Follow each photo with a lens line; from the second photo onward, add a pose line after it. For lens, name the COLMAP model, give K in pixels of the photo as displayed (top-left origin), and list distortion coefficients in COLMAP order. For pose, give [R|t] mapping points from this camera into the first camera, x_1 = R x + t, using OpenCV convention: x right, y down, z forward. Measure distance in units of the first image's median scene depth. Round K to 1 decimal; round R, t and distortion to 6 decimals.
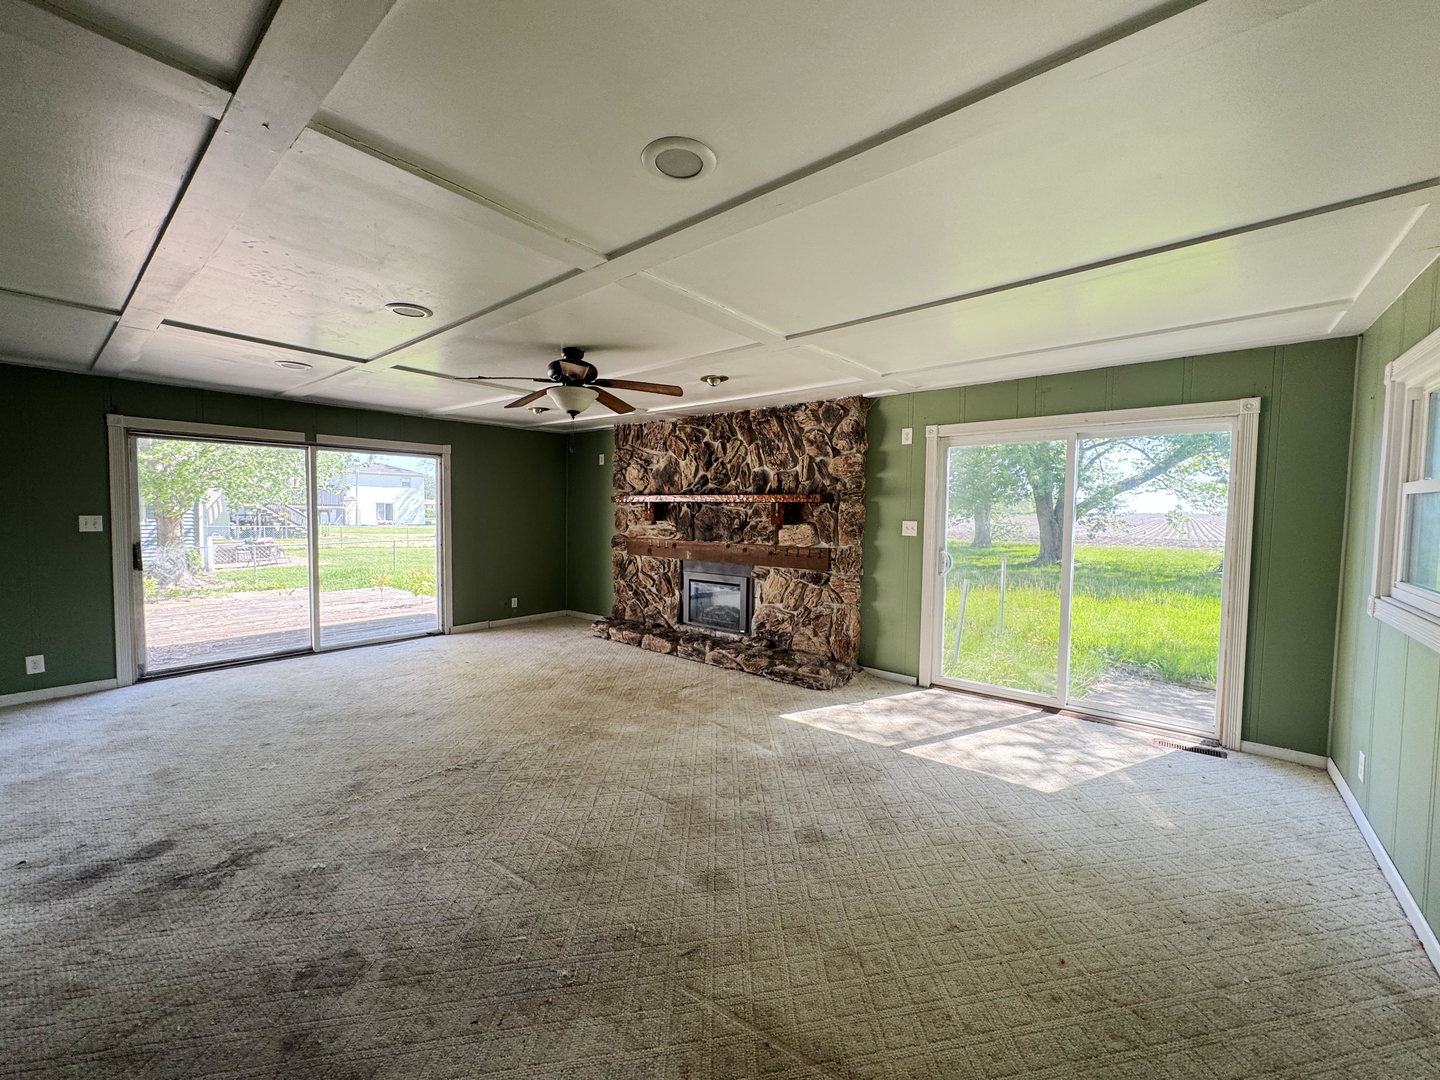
lens RADIAL K [[574.8, 0, 718.8], [0, 574.8, 539.1], [0, 0, 1]] dist [-0.004400, -0.000200]
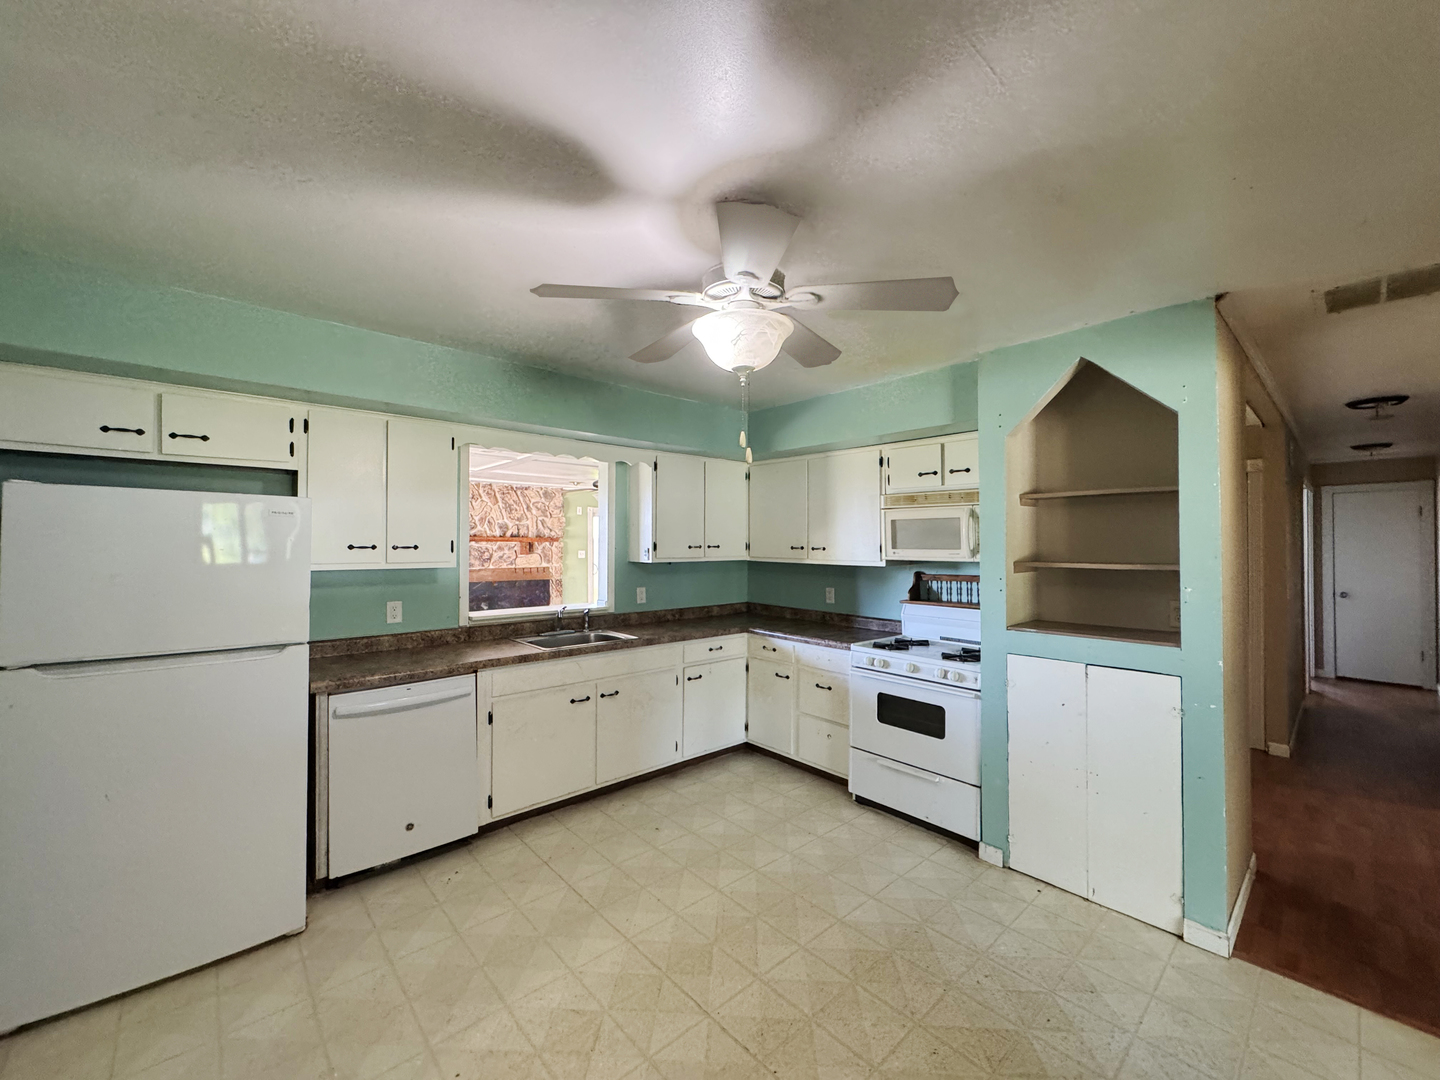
lens RADIAL K [[574.8, 0, 718.8], [0, 574.8, 539.1], [0, 0, 1]] dist [-0.004400, -0.000200]
pose [[0.145701, -0.000569, 0.989328, -1.588003], [0.055379, 0.998437, -0.007582, -0.028153], [-0.987777, 0.055893, 0.145505, 0.180014]]
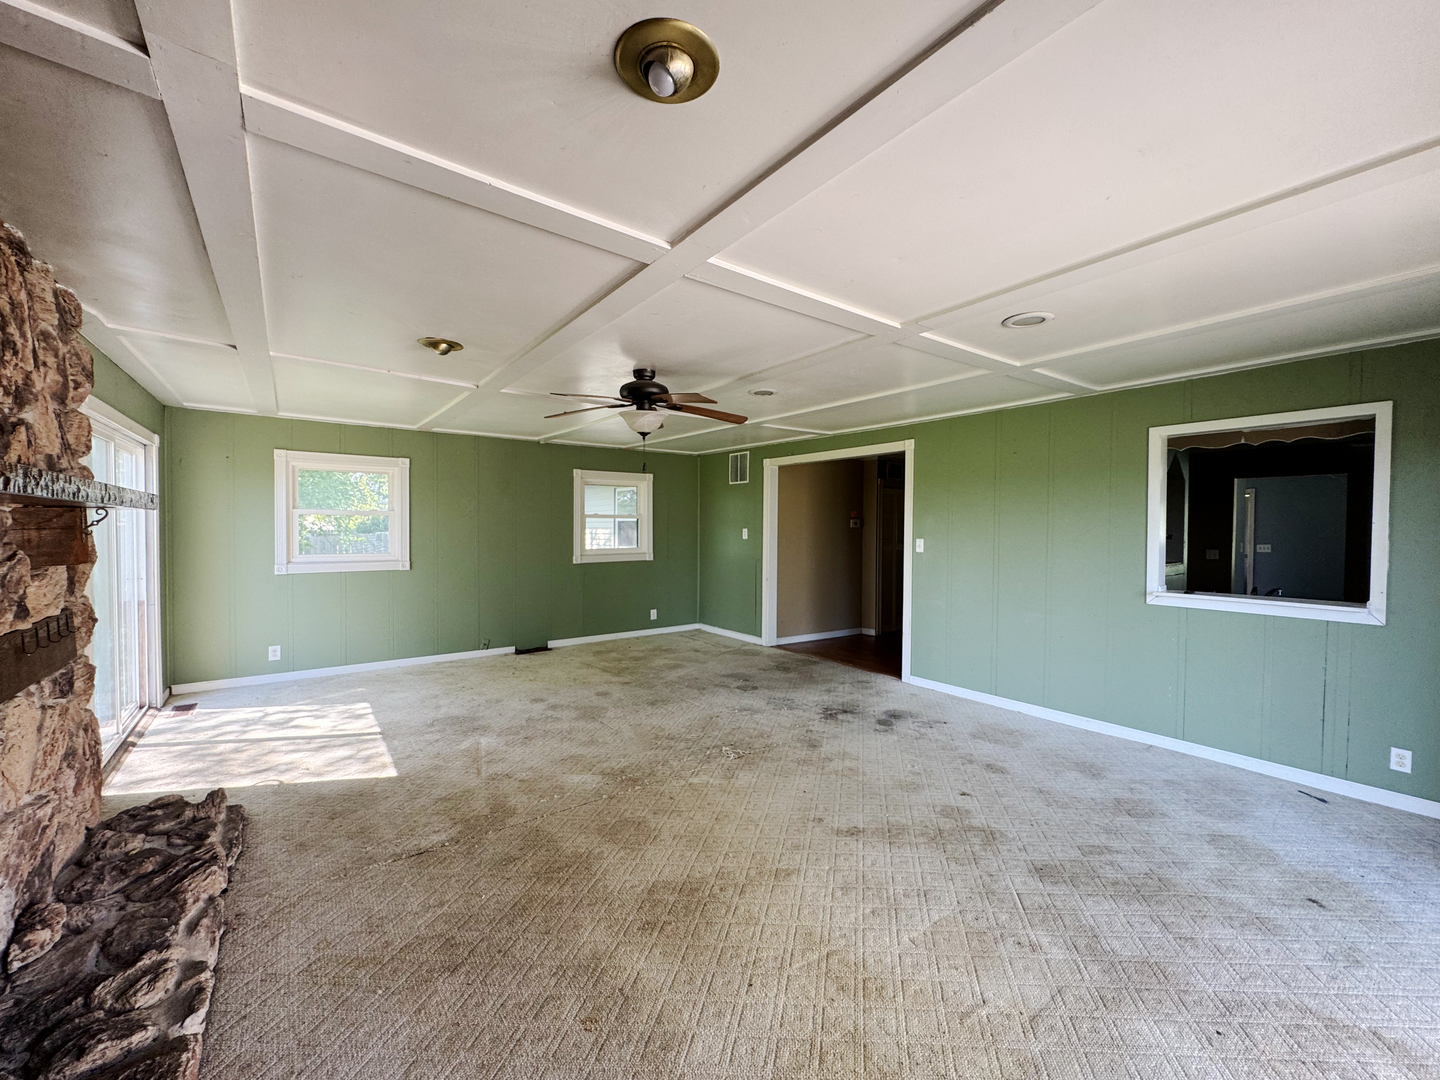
lens RADIAL K [[574.8, 0, 718.8], [0, 574.8, 539.1], [0, 0, 1]] dist [-0.004400, -0.000200]
pose [[-0.971317, -0.021492, 0.236814, -0.423949], [-0.003457, 0.997078, 0.076310, -0.075976], [-0.237762, 0.073302, -0.968554, 1.329994]]
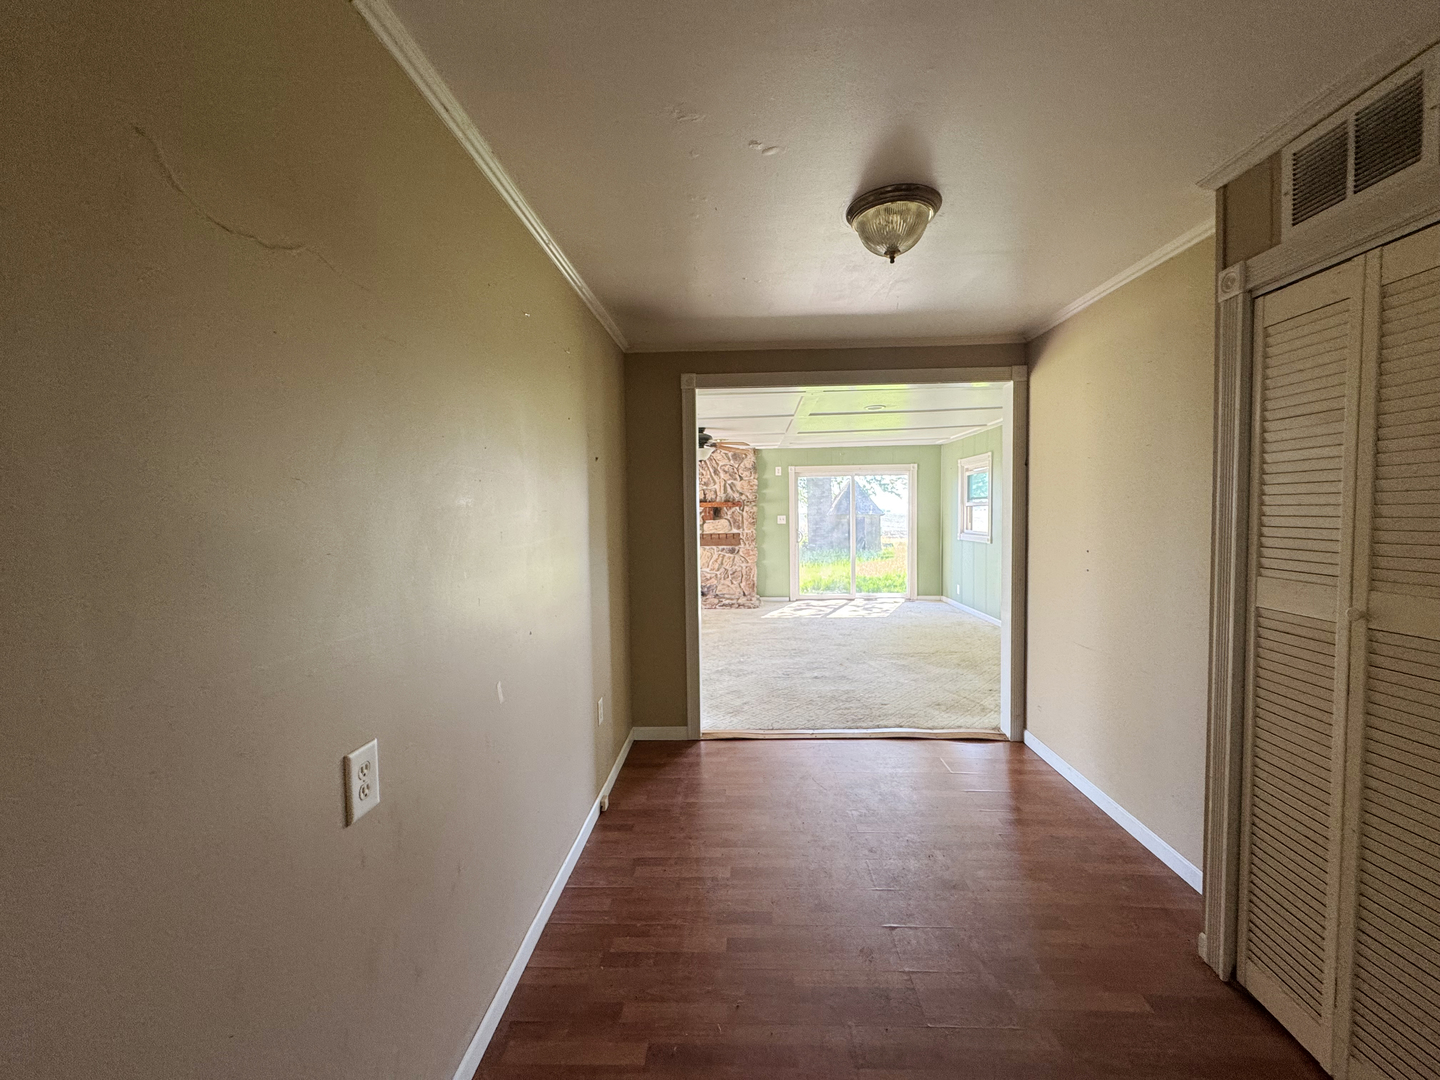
lens RADIAL K [[574.8, 0, 718.8], [0, 574.8, 539.1], [0, 0, 1]] dist [-0.004400, -0.000200]
pose [[0.798415, -0.045587, 0.600379, -0.921718], [0.053733, 0.998546, 0.004363, 0.024920], [-0.599705, 0.028777, 0.799704, -0.370947]]
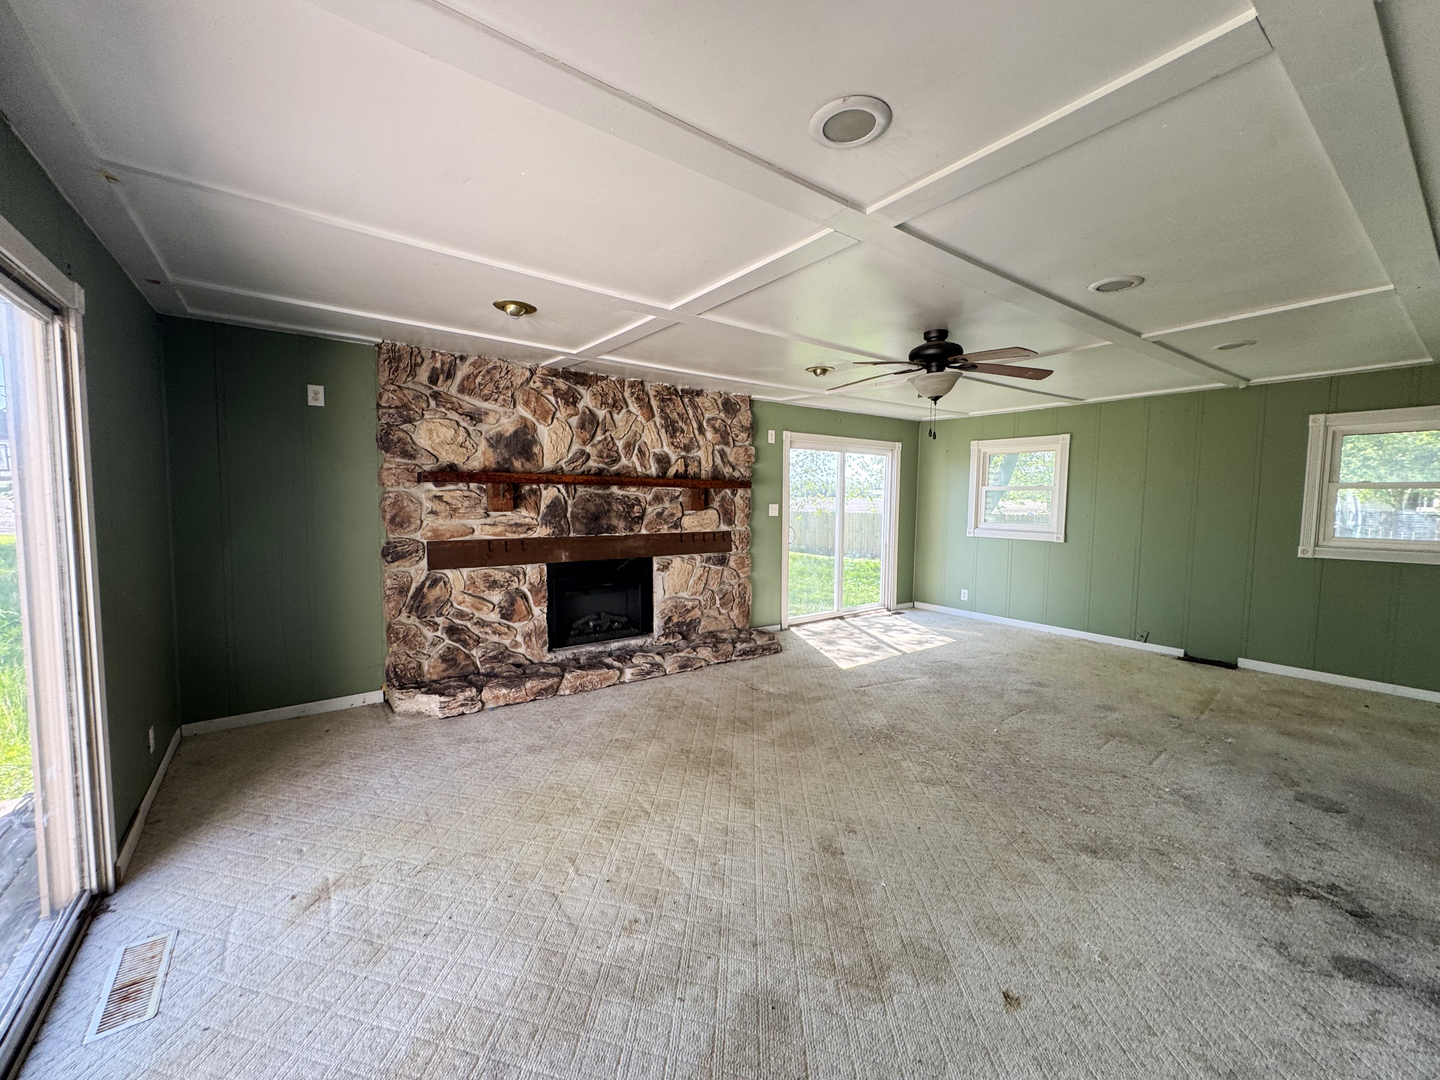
lens RADIAL K [[574.8, 0, 718.8], [0, 574.8, 539.1], [0, 0, 1]] dist [-0.004400, -0.000200]
pose [[0.245001, -0.077882, 0.966390, -0.876503], [0.044108, 0.996632, 0.069137, -0.044761], [-0.968519, 0.025687, 0.247611, 0.758564]]
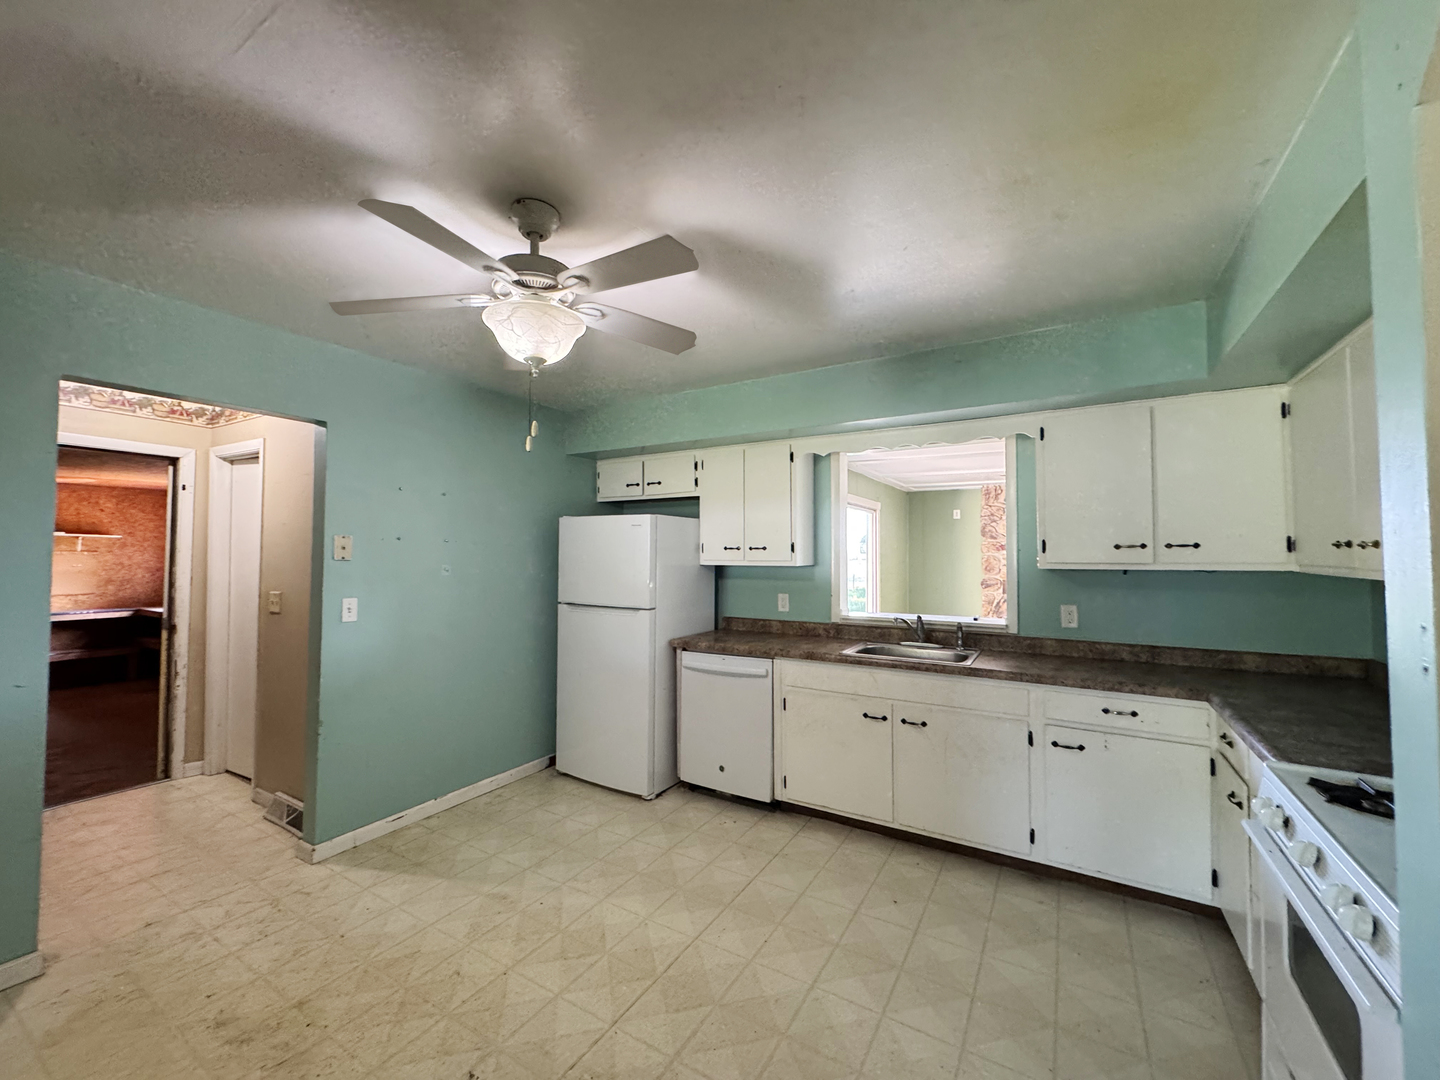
lens RADIAL K [[574.8, 0, 718.8], [0, 574.8, 539.1], [0, 0, 1]] dist [-0.004400, -0.000200]
pose [[0.989484, -0.003052, 0.144607, -1.217680], [0.015456, 0.996284, -0.084730, 0.006252], [-0.143811, 0.086074, 0.985855, -0.119370]]
